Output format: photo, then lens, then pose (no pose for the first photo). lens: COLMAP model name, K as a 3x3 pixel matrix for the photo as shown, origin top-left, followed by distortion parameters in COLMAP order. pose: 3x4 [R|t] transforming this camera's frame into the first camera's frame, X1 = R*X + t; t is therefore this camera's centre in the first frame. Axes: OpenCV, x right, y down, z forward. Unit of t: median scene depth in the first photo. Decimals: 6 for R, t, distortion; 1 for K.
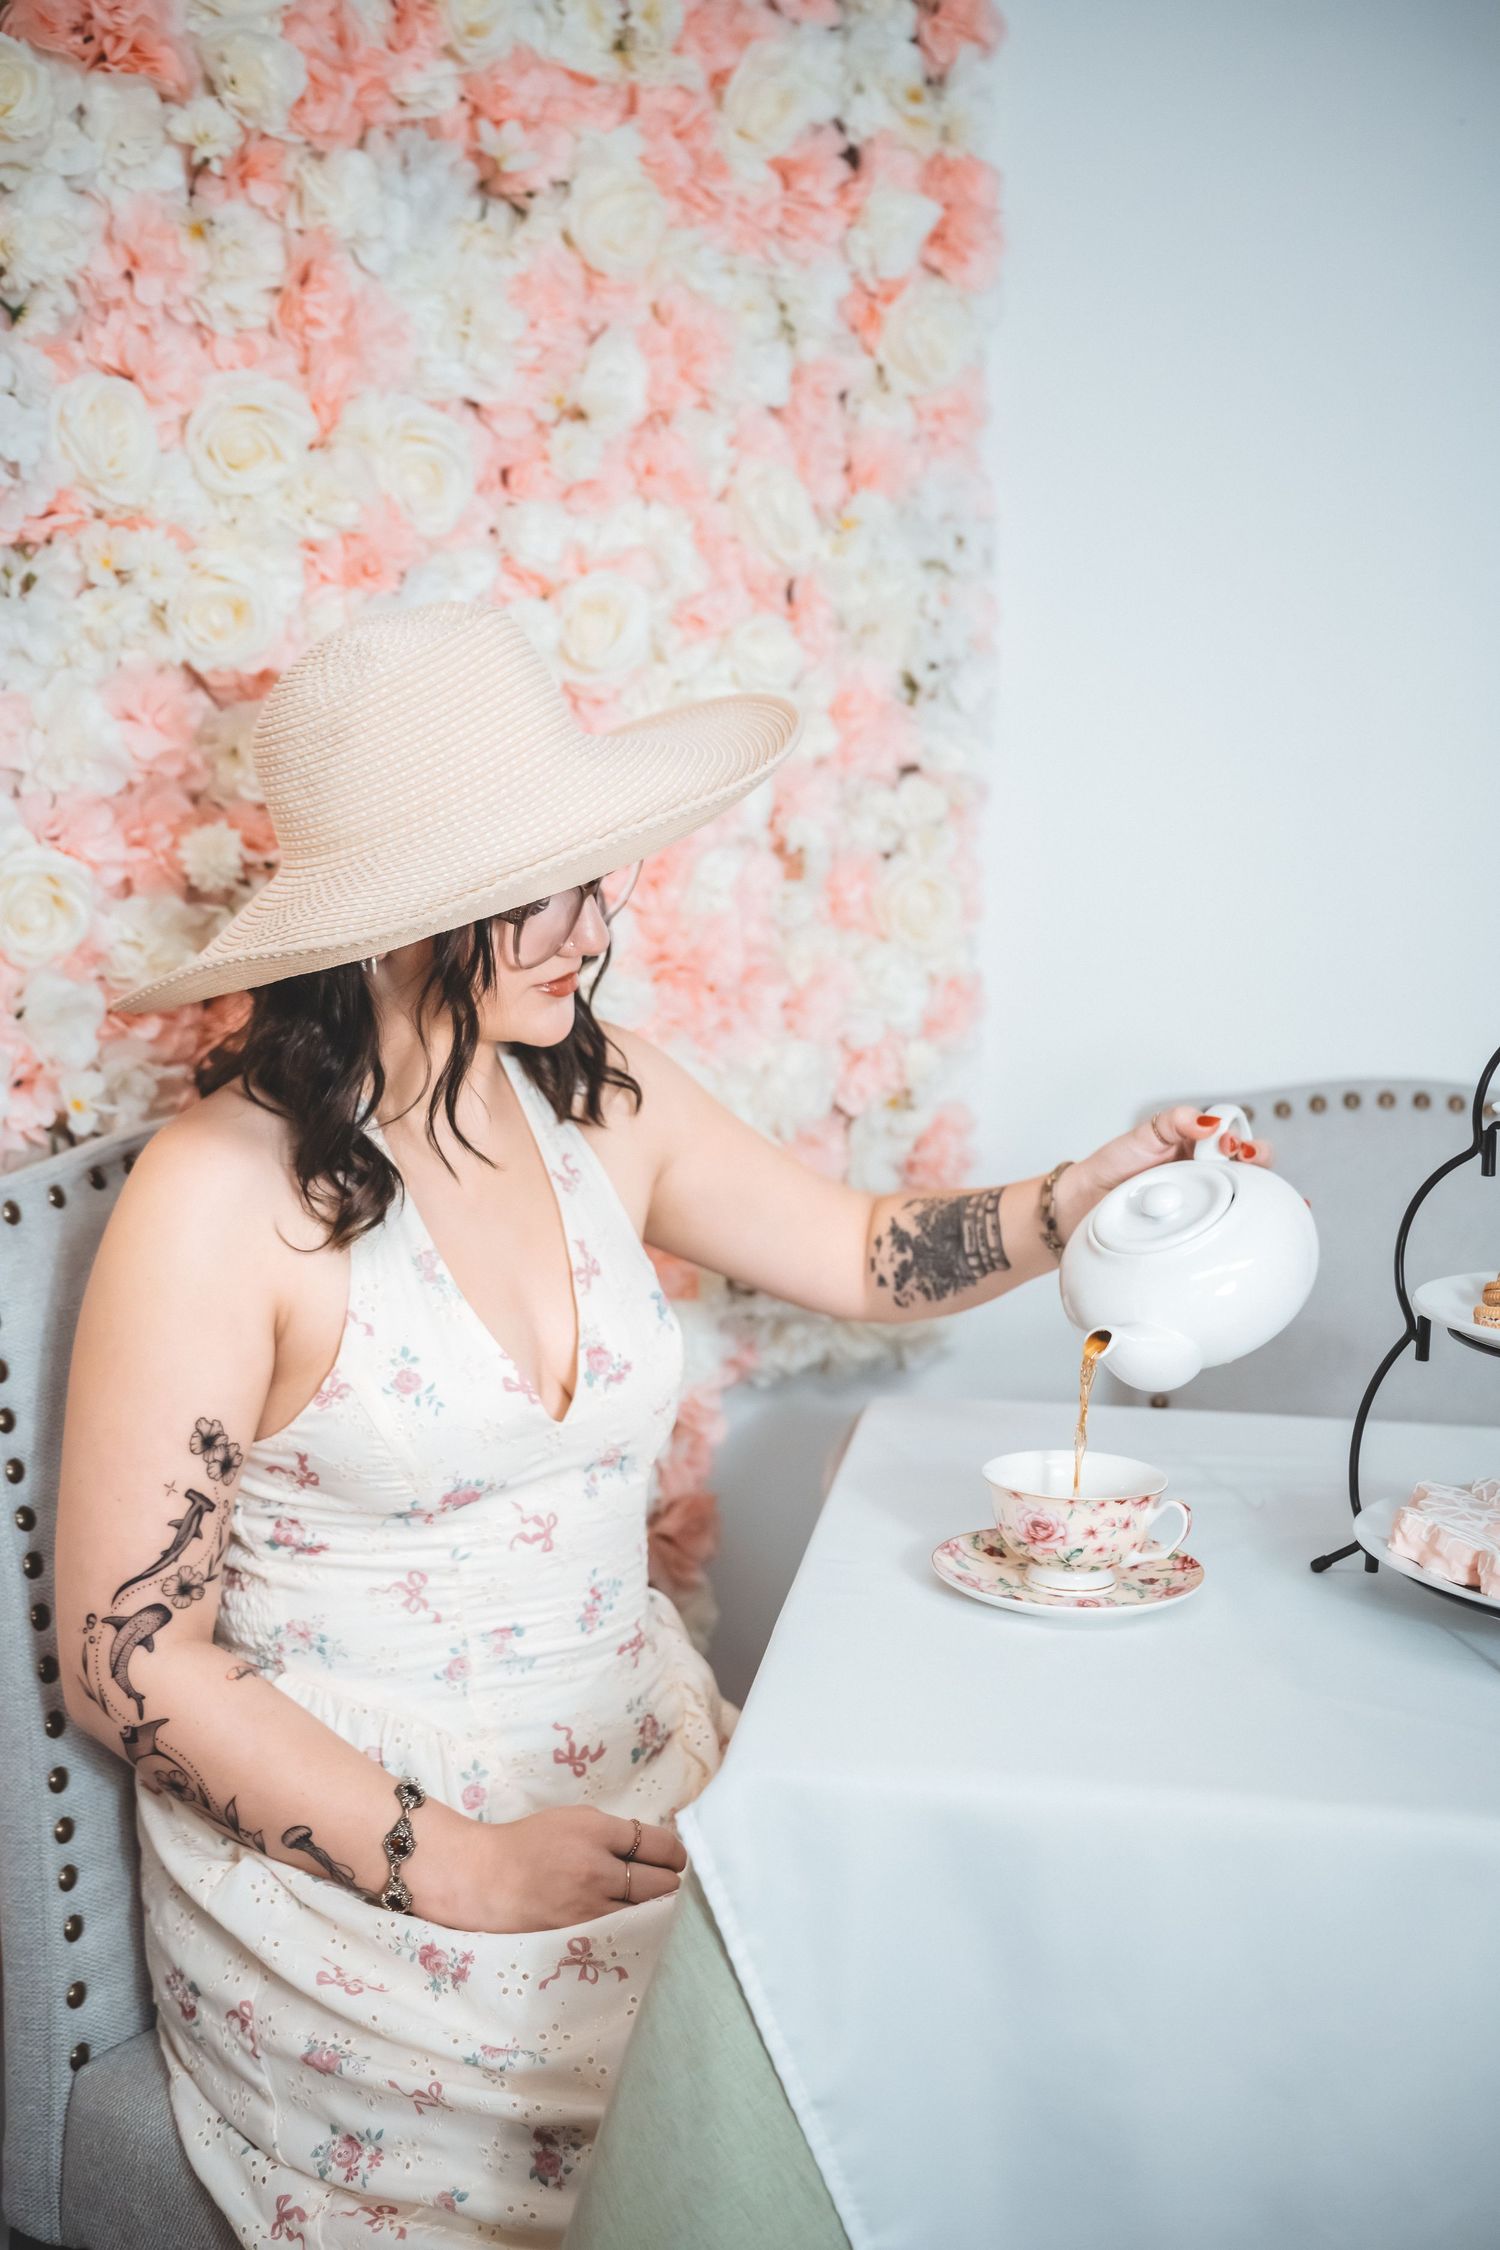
lens RADIAL K [[2670.8, 0, 753.7], [0, 2670.8, 1143.0], [0, 0, 1]] dist [0.204235, 0.000000]
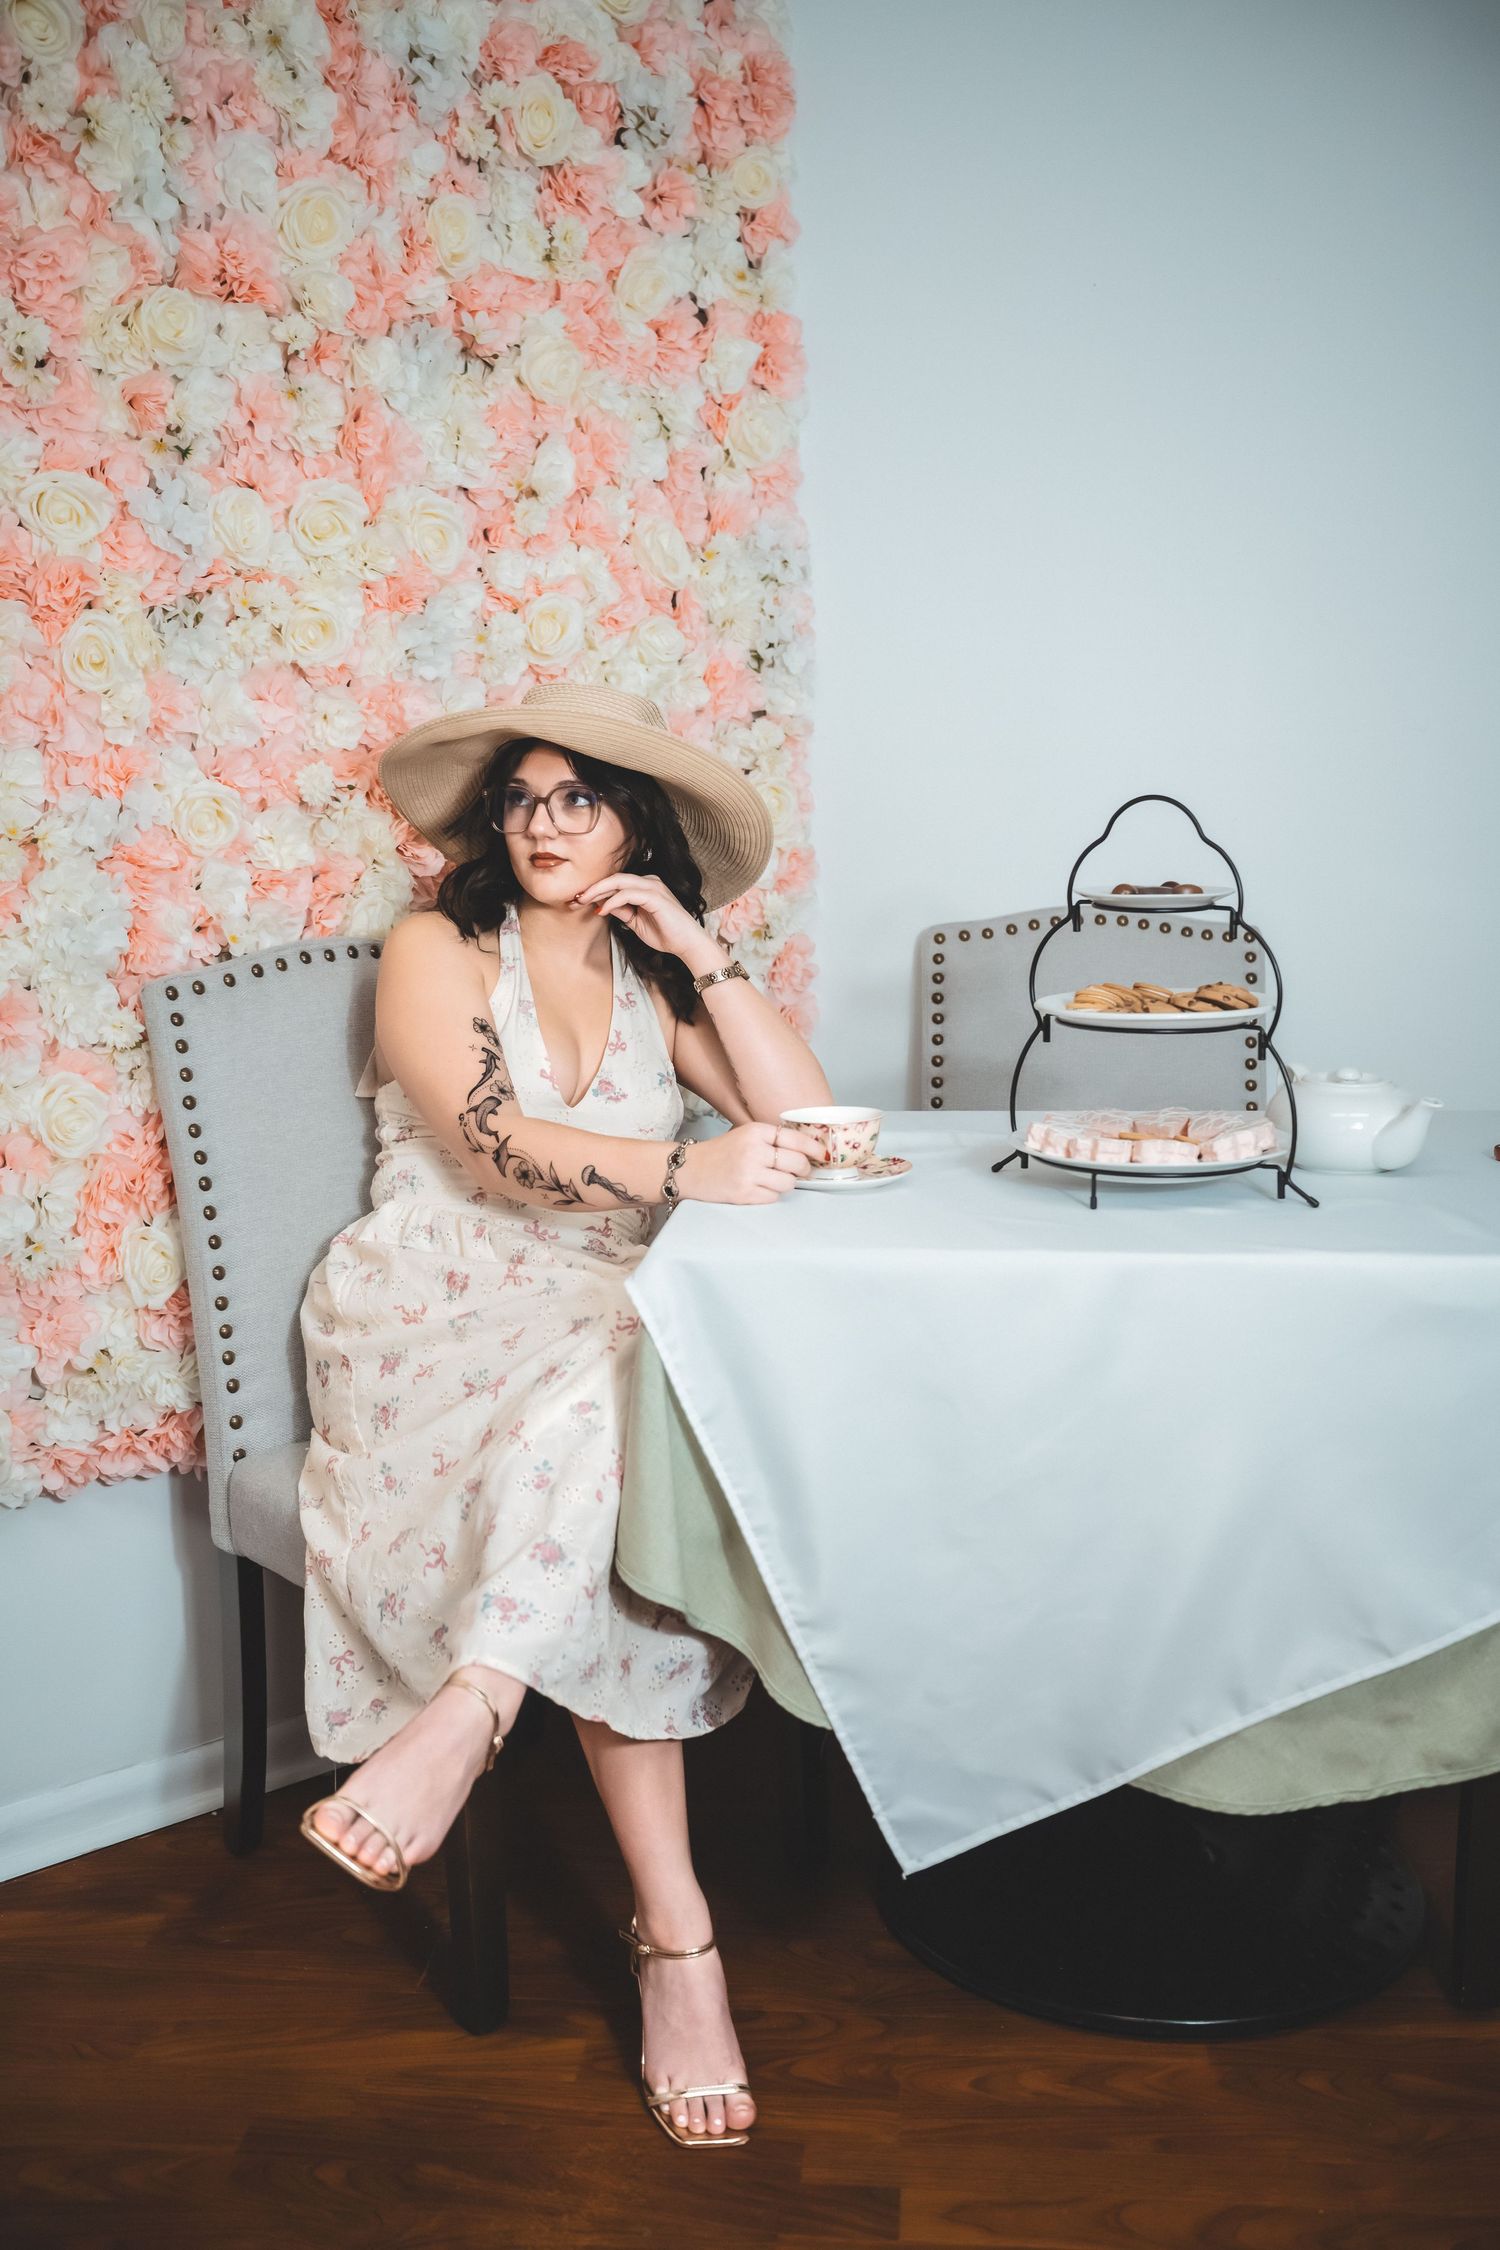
lens RADIAL K [[2514.7, 0, 733.4], [0, 2514.7, 1101.3], [0, 0, 1]] dist [0.227875, 0.000000]
pose [[0.999133, -0.041335, 0.004954, 0.030230], [0.041321, 0.999142, 0.002954, 0.083343], [-0.005072, -0.002747, 0.999983, -0.479053]]
